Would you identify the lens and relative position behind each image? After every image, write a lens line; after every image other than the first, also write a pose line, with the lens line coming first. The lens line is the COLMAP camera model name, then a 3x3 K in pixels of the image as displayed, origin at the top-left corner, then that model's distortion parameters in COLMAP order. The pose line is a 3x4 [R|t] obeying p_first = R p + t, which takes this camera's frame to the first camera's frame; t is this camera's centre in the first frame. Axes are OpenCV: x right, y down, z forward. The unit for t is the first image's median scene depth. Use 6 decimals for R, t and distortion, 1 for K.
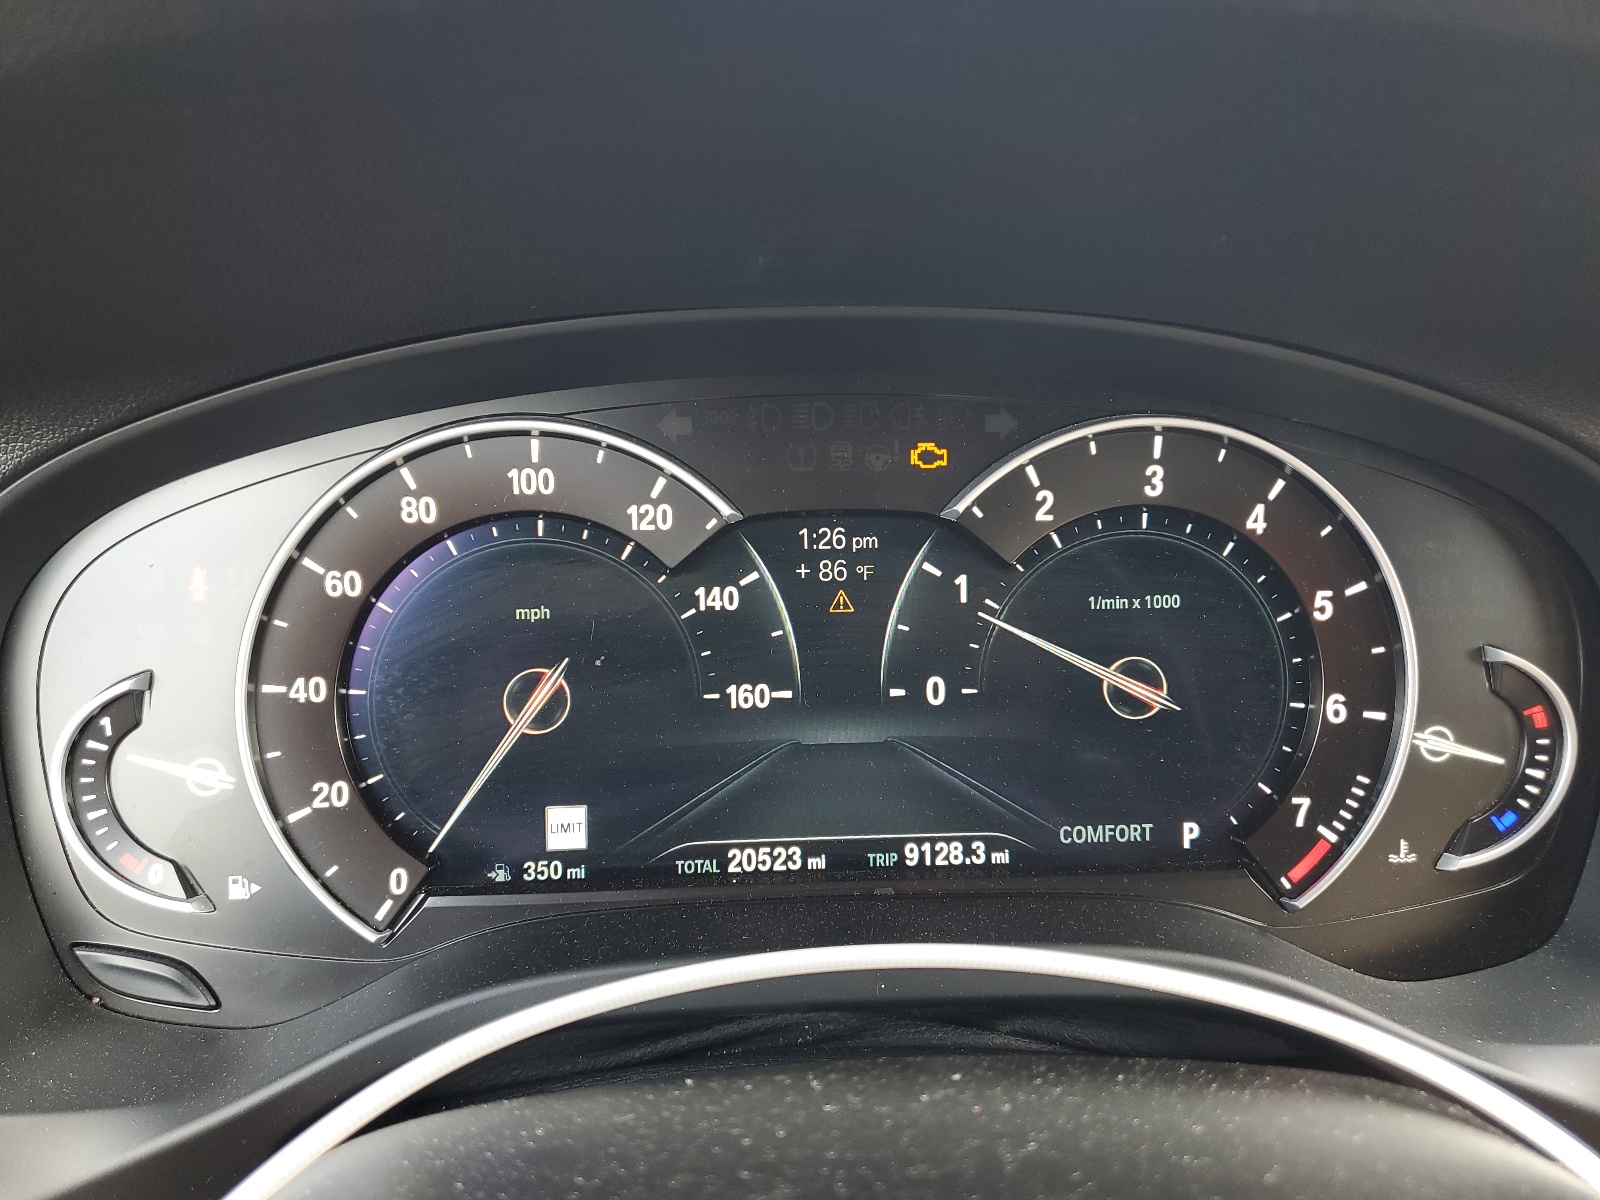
lens RADIAL K [[1217.2, 0, 799.6], [0, 1217.2, 600.3], [0, 0, 1]] dist [0.000079, -0.000051]
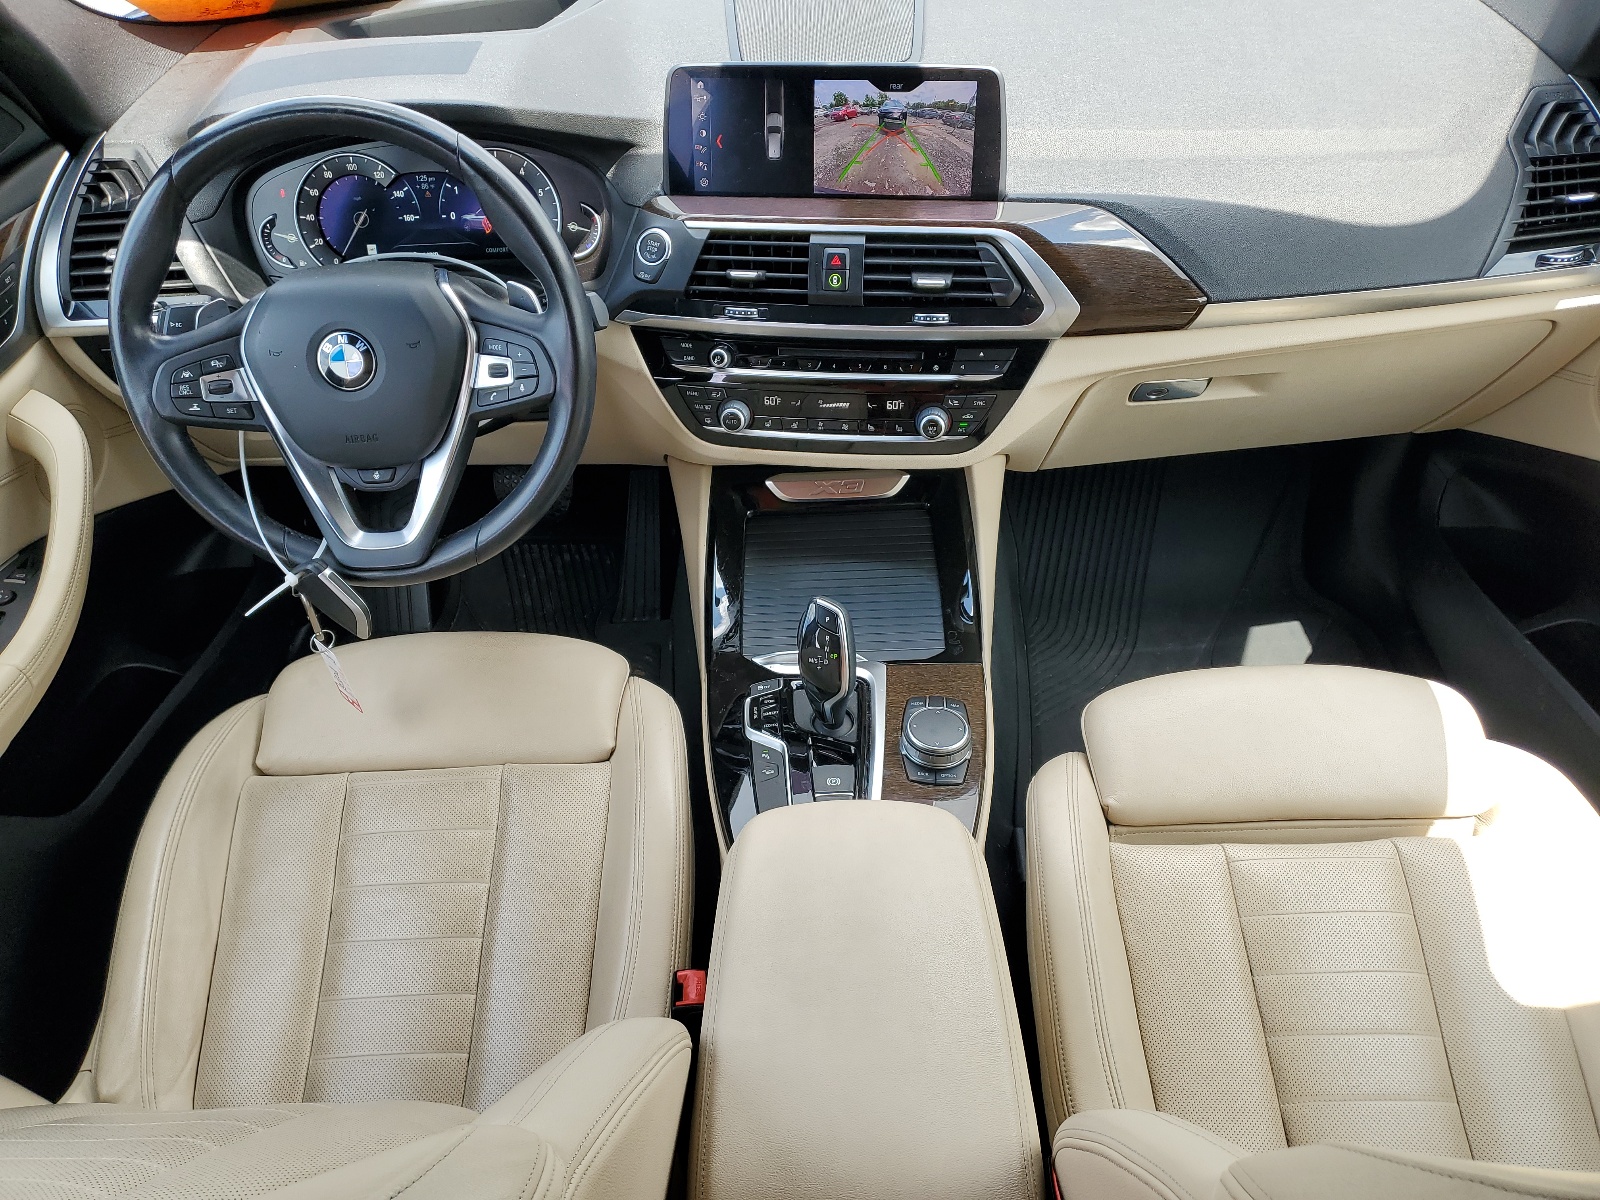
lens RADIAL K [[1217.2, 0, 799.7], [0, 1217.2, 599.0], [0, 0, 1]] dist [0.000079, -0.000051]
pose [[0.995919, 0.007163, -0.089962, 1.802613], [0.021475, 0.949402, 0.313330, 0.041415], [0.087655, -0.313983, 0.945374, -3.517022]]
